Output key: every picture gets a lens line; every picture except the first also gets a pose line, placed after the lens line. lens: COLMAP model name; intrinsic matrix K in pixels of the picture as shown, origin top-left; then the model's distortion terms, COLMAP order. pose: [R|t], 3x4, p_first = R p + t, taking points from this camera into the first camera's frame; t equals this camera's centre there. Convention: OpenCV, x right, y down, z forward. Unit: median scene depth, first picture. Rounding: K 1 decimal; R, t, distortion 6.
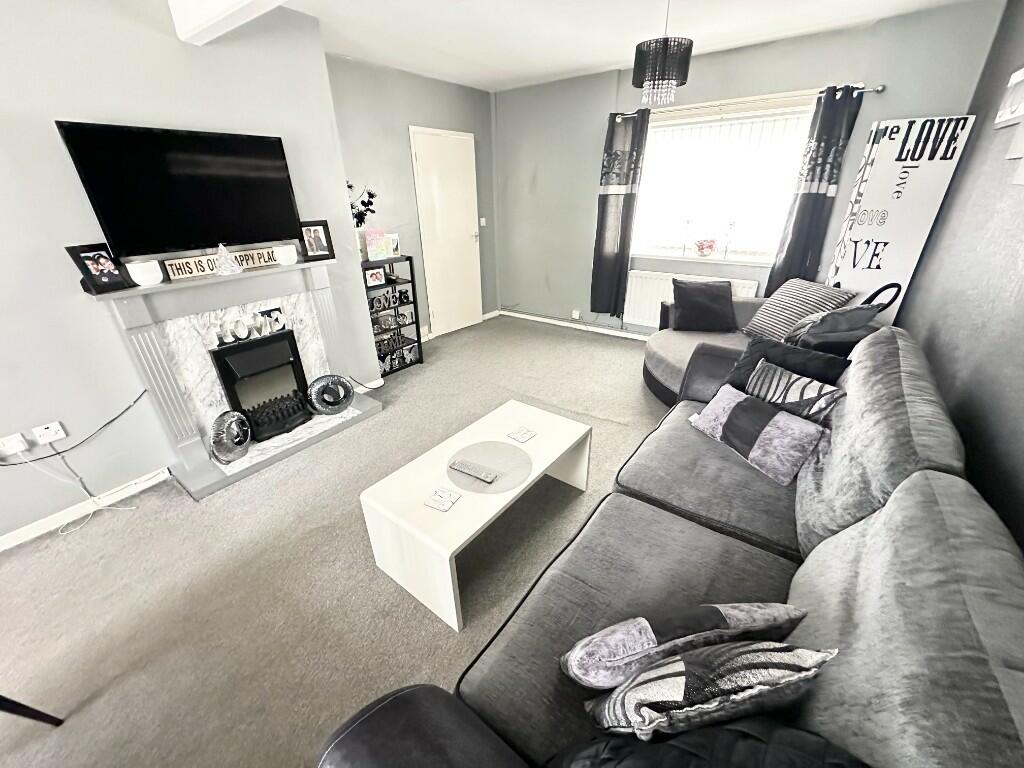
lens RADIAL K [[406.9, 0, 514.2], [0, 406.9, 384.0], [0, 0, 1]] dist [0.000434, 0.000083]
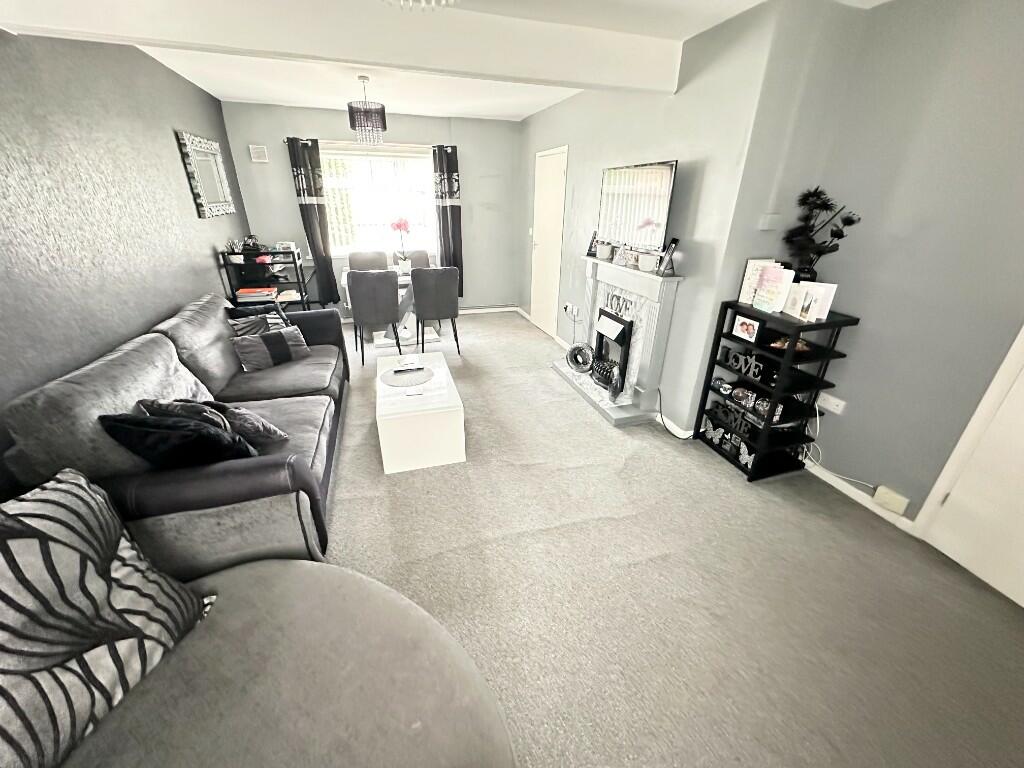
lens RADIAL K [[406.9, 0, 513.6], [0, 406.9, 386.2], [0, 0, 1]] dist [0.000434, 0.000083]
pose [[-0.600213, 0.343815, -0.722174, 0.474142], [-0.346179, 0.702283, 0.622061, -0.497112], [0.721044, 0.623370, -0.302498, 0.976858]]
